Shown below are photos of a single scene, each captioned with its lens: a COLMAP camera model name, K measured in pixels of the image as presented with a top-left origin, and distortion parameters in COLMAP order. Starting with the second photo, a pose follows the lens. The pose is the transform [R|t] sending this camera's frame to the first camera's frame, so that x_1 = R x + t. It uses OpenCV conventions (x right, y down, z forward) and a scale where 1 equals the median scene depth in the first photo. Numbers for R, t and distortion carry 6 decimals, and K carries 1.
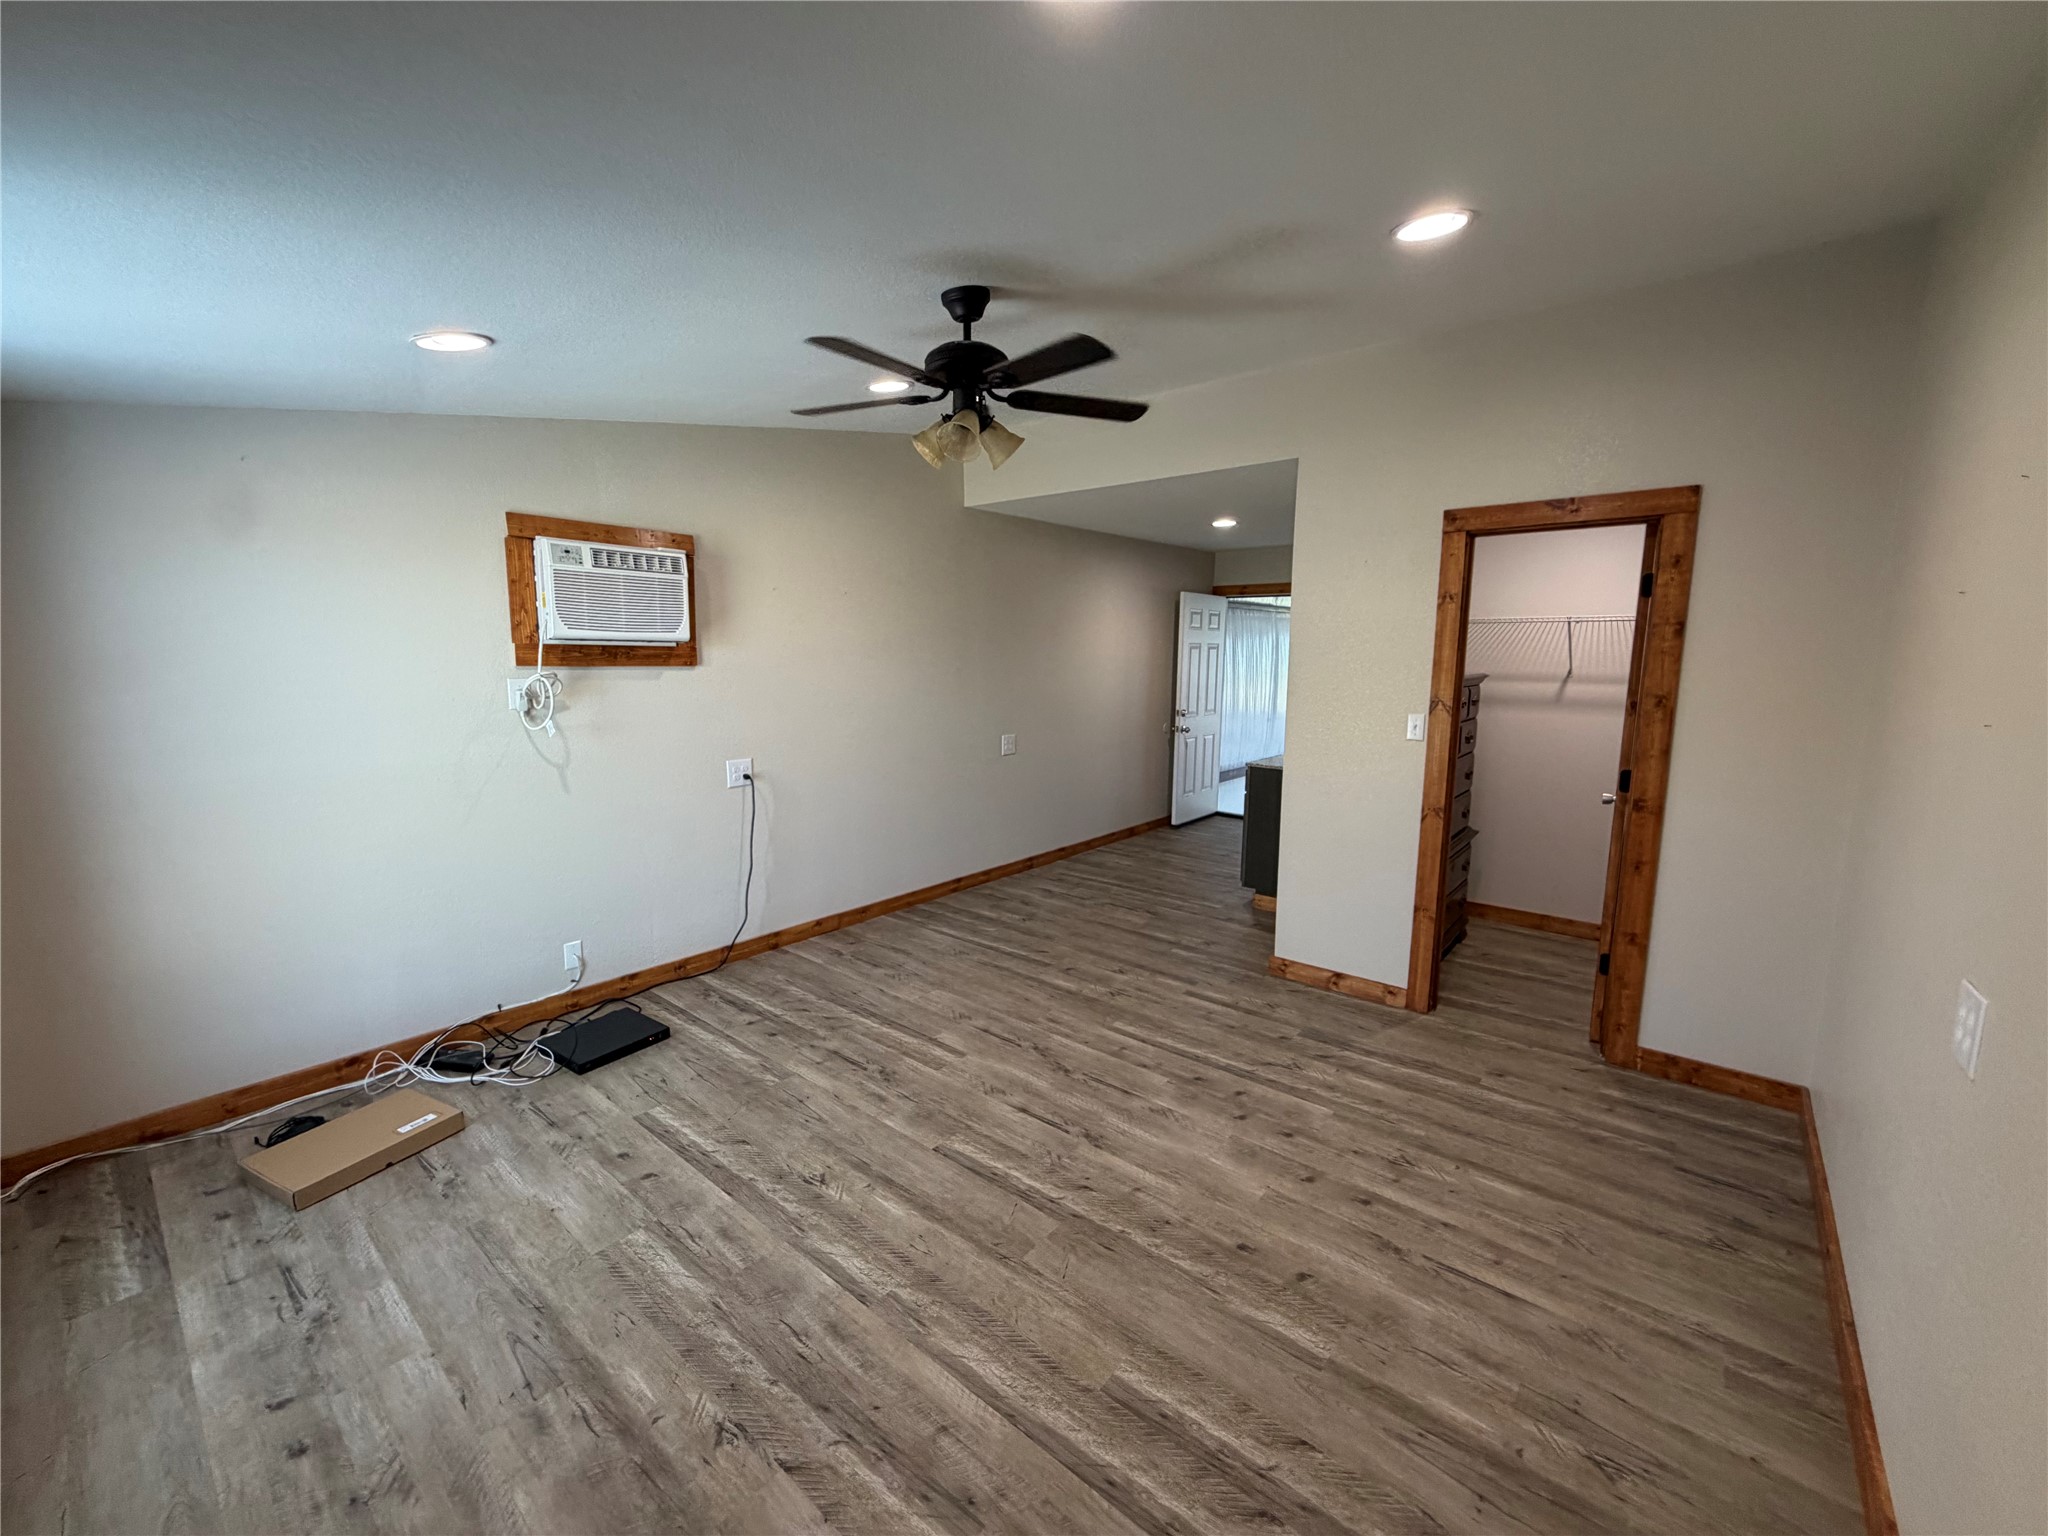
lens RADIAL K [[819.4, 0, 1020.7], [0, 819.4, 768.2], [0, 0, 1]] dist [0.000040, 0.000639]
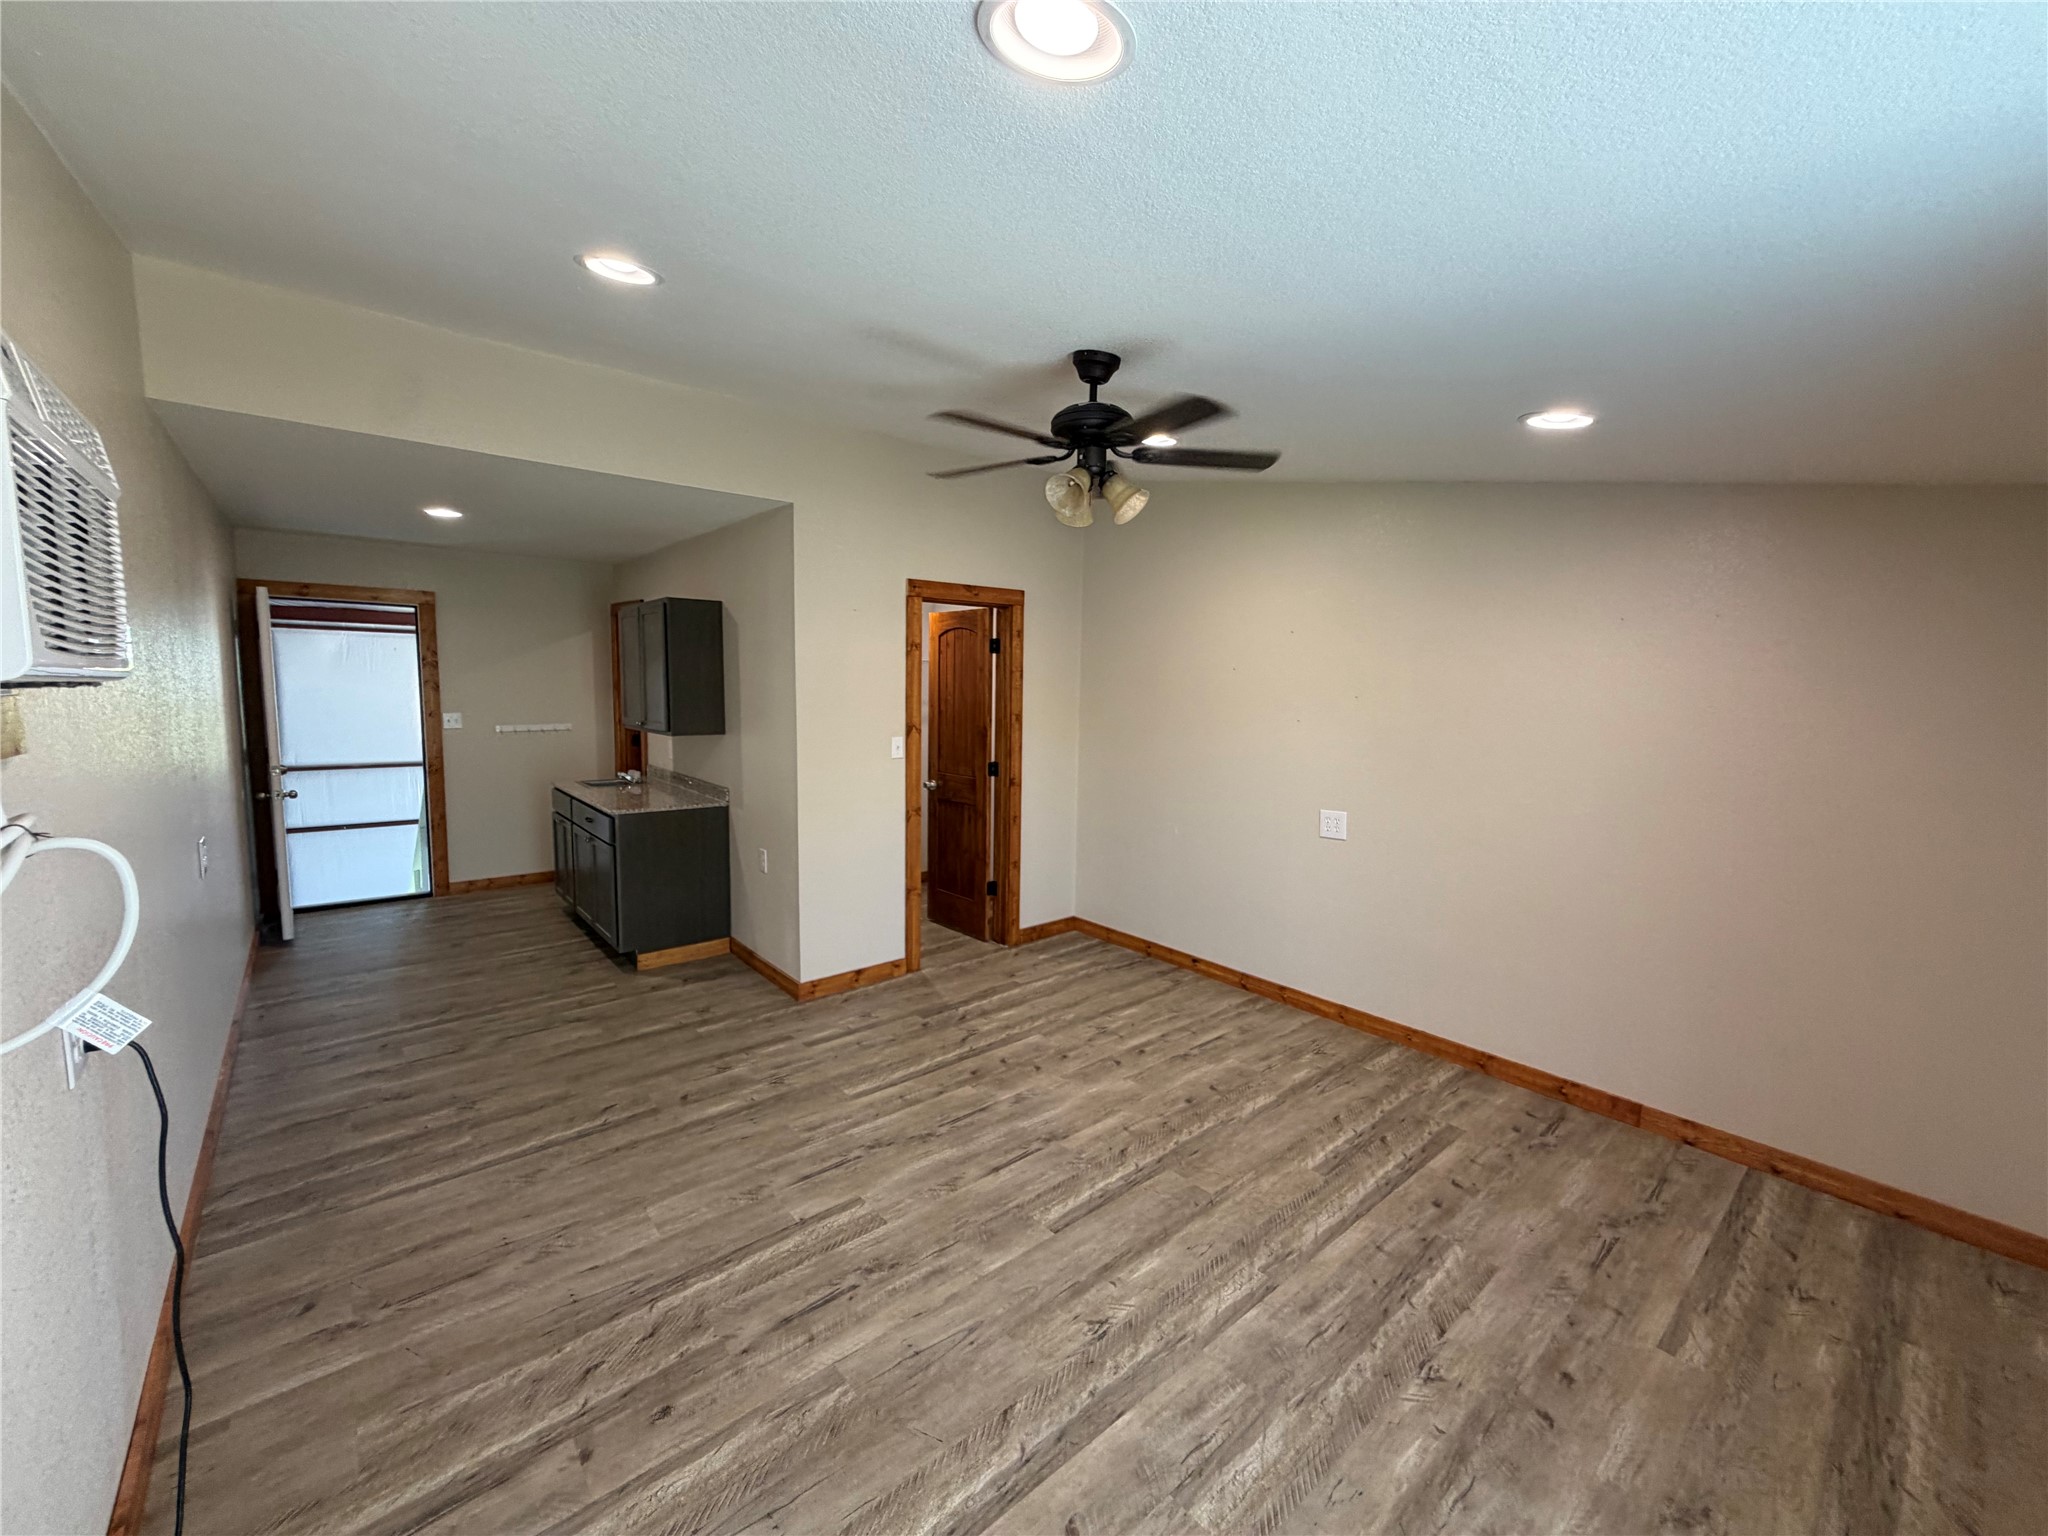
lens RADIAL K [[828.0, 0, 1028.8], [0, 828.0, 743.2], [0, 0, 1]] dist [0.000881, 0.000044]
pose [[0.154758, -0.078960, 0.984792, -0.907618], [0.123882, 0.990484, 0.059948, -0.131563], [-0.980155, 0.112721, 0.163067, 0.746830]]
